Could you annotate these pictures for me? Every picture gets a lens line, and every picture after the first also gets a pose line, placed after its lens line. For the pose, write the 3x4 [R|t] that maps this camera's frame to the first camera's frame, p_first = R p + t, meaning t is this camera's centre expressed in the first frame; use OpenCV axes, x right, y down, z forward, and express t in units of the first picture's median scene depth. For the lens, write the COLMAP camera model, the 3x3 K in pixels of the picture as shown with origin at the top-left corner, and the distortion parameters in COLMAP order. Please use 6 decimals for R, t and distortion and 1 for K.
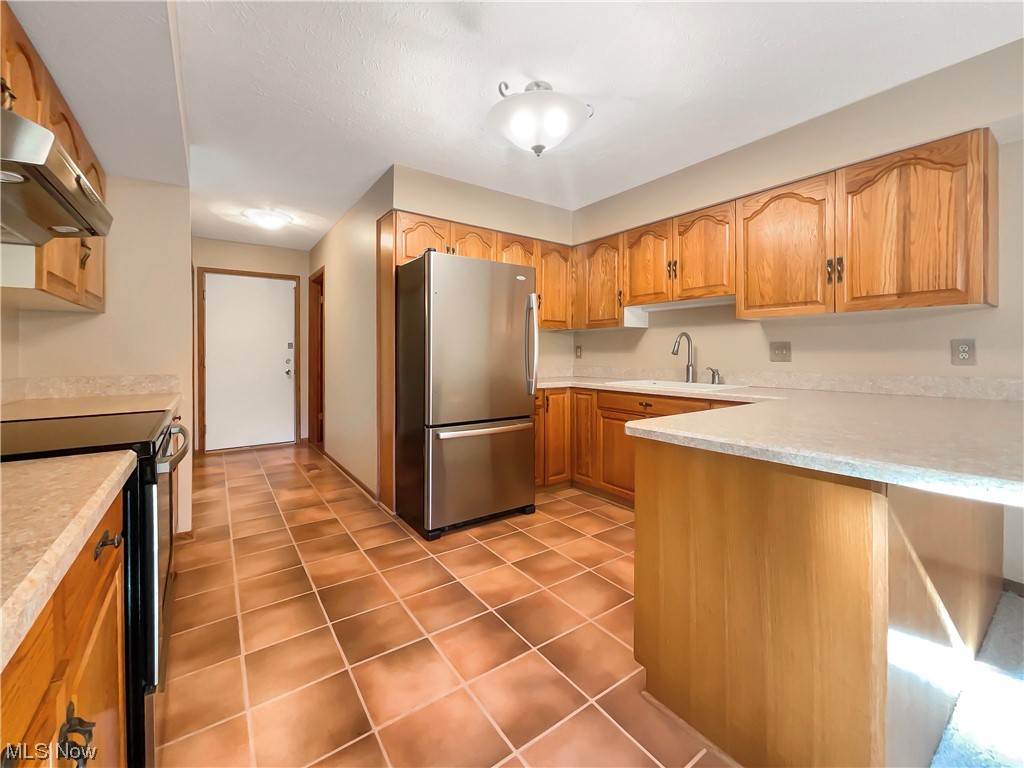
lens RADIAL K [[419.6, 0, 511.8], [0, 419.6, 365.7], [0, 0, 1]] dist [-0.001724, -0.000694]
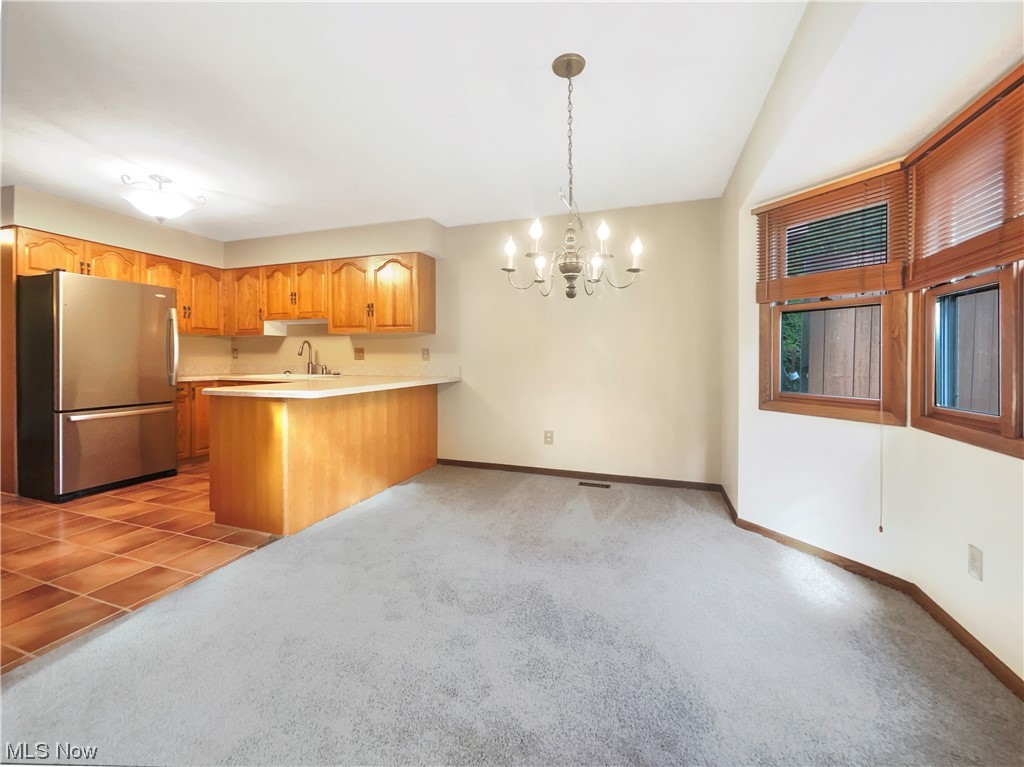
lens RADIAL K [[419.6, 0, 511.8], [0, 419.6, 365.2], [0, 0, 1]] dist [-0.001724, -0.000694]
pose [[0.814438, -0.008267, 0.580192, 0.150619], [0.014620, 0.999873, -0.006276, 0.029404], [-0.580067, 0.013594, 0.814456, -0.669001]]
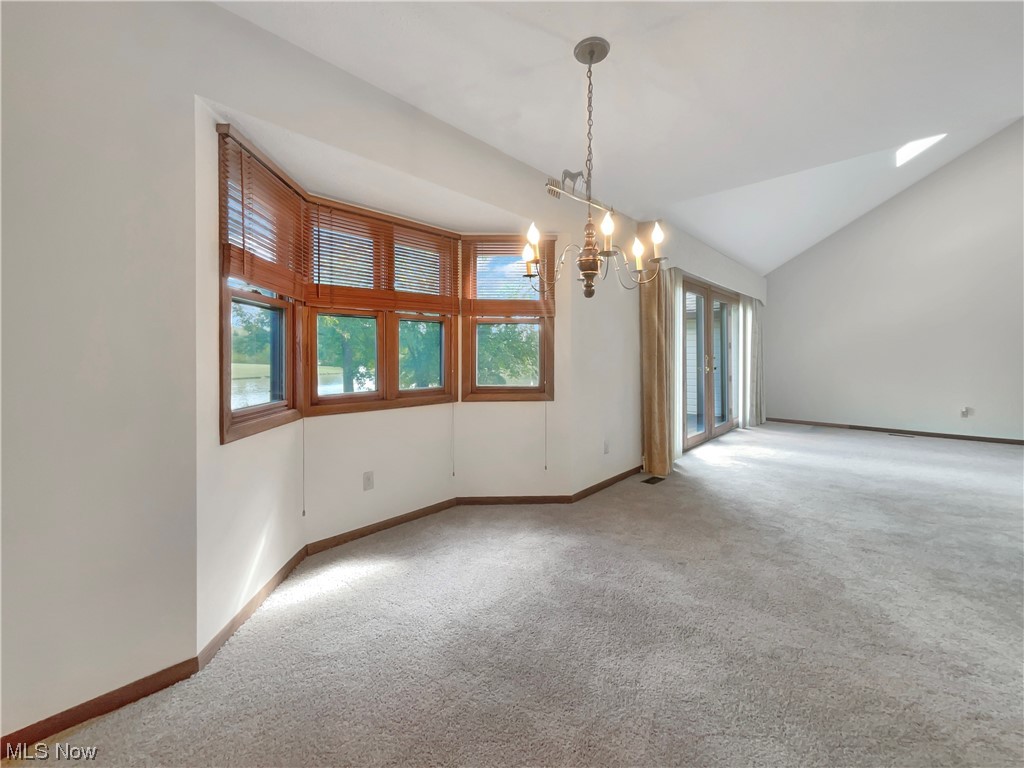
lens RADIAL K [[421.0, 0, 507.6], [0, 421.0, 355.2], [0, 0, 1]] dist [-0.000990, -0.000060]
pose [[-0.979110, 0.006983, -0.203211, 0.840088], [0.000322, 0.999462, 0.032792, -0.013571], [0.203331, 0.032042, -0.978586, 0.387453]]
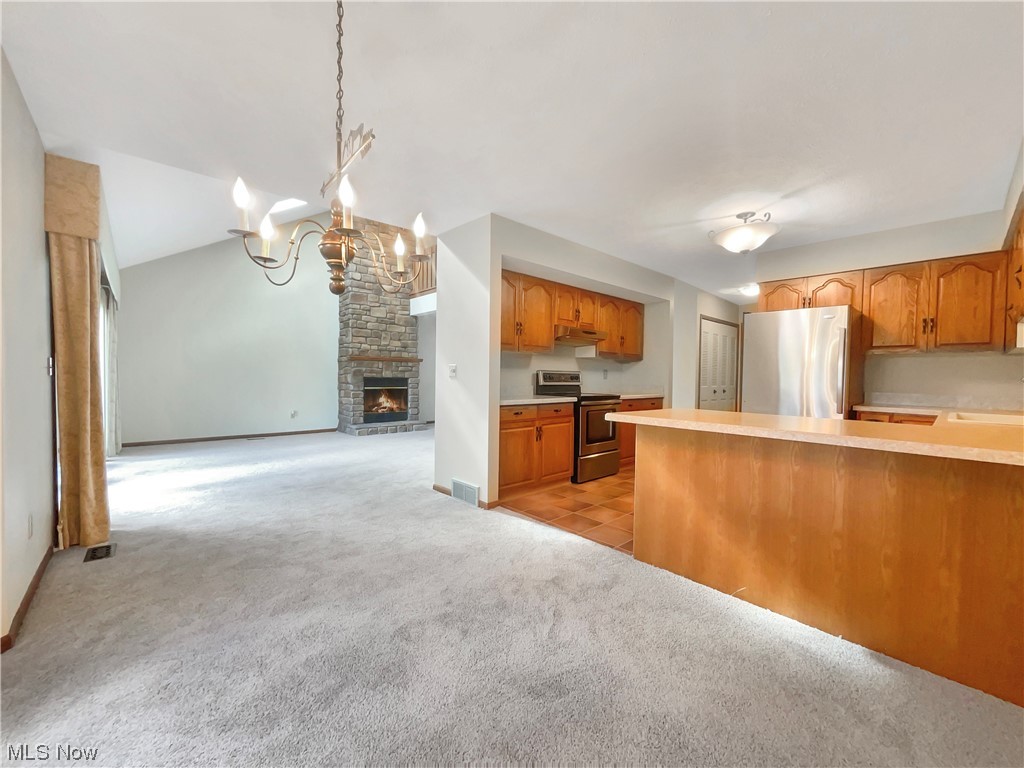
lens RADIAL K [[412.6, 0, 507.7], [0, 412.6, 383.2], [0, 0, 1]] dist [0.000982, 0.000108]
pose [[0.111732, 0.026559, -0.993383, 1.095048], [-0.046201, 0.998701, 0.021504, 0.002379], [0.992664, 0.043493, 0.112814, -0.058202]]
